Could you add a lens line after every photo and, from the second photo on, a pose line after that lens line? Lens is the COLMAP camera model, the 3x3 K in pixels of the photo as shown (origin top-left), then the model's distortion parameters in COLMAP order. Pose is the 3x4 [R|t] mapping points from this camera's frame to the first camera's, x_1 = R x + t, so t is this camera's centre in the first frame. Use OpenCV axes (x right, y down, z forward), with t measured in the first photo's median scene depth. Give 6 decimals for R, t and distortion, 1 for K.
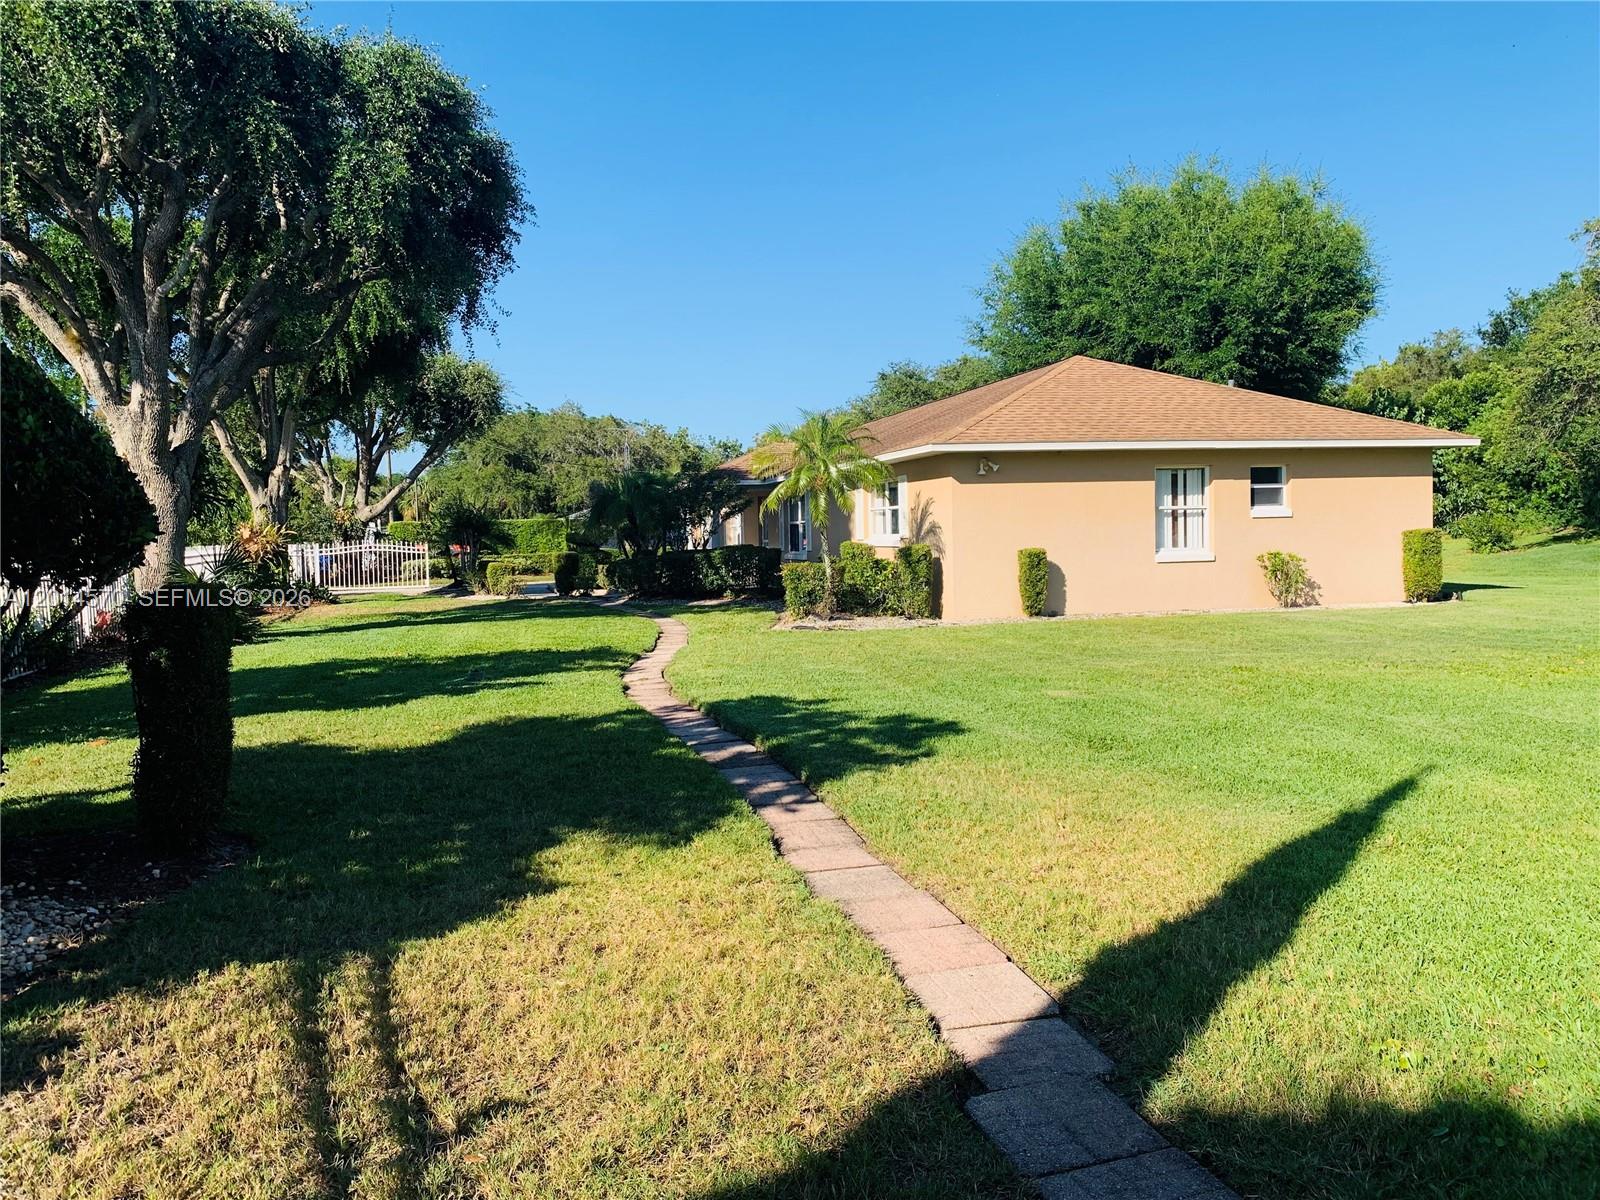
lens RADIAL K [[1203.0, 0, 794.1], [0, 1203.0, 588.4], [0, 0, 1]] dist [0.018571, -0.036890]
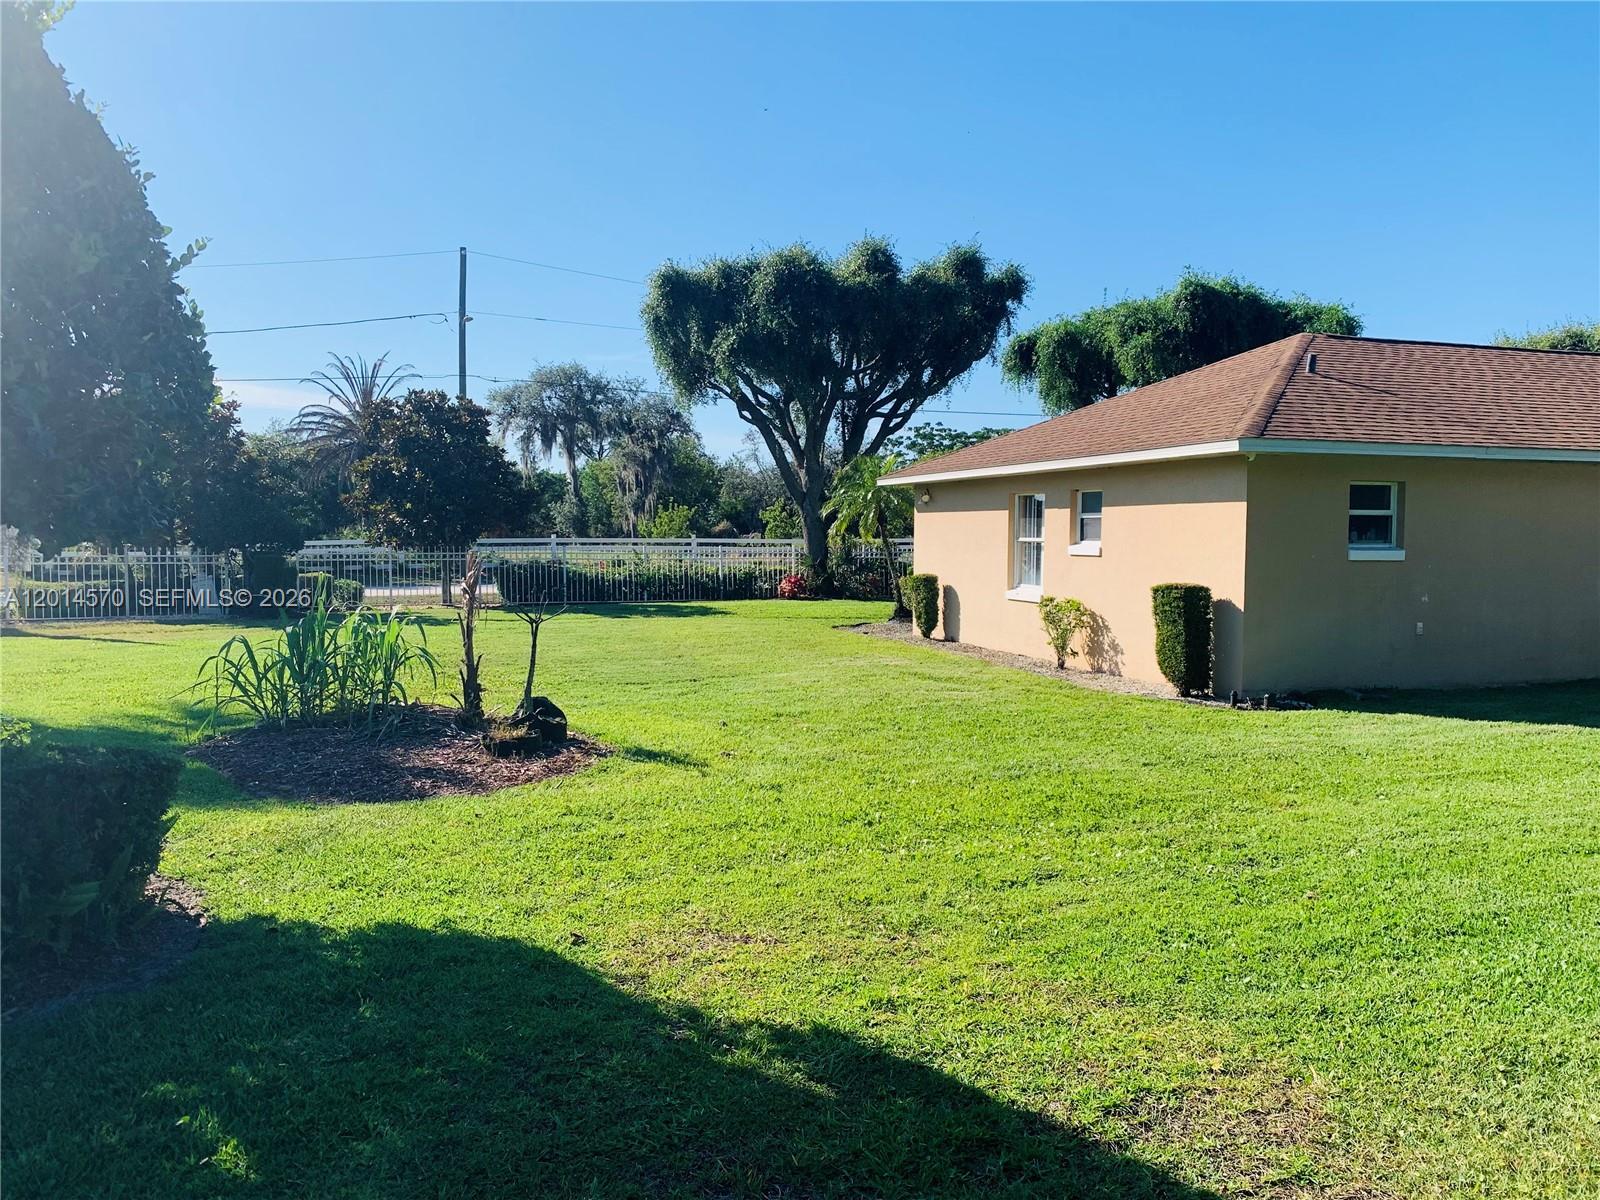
lens RADIAL K [[1203.0, 0, 809.8], [0, 1203.0, 599.0], [0, 0, 1]] dist [0.018571, -0.036890]
pose [[0.021138, 0.077526, -0.996766, 1.176019], [-0.072197, 0.994504, 0.075819, -0.076859], [0.997166, 0.070361, 0.026619, 0.793303]]
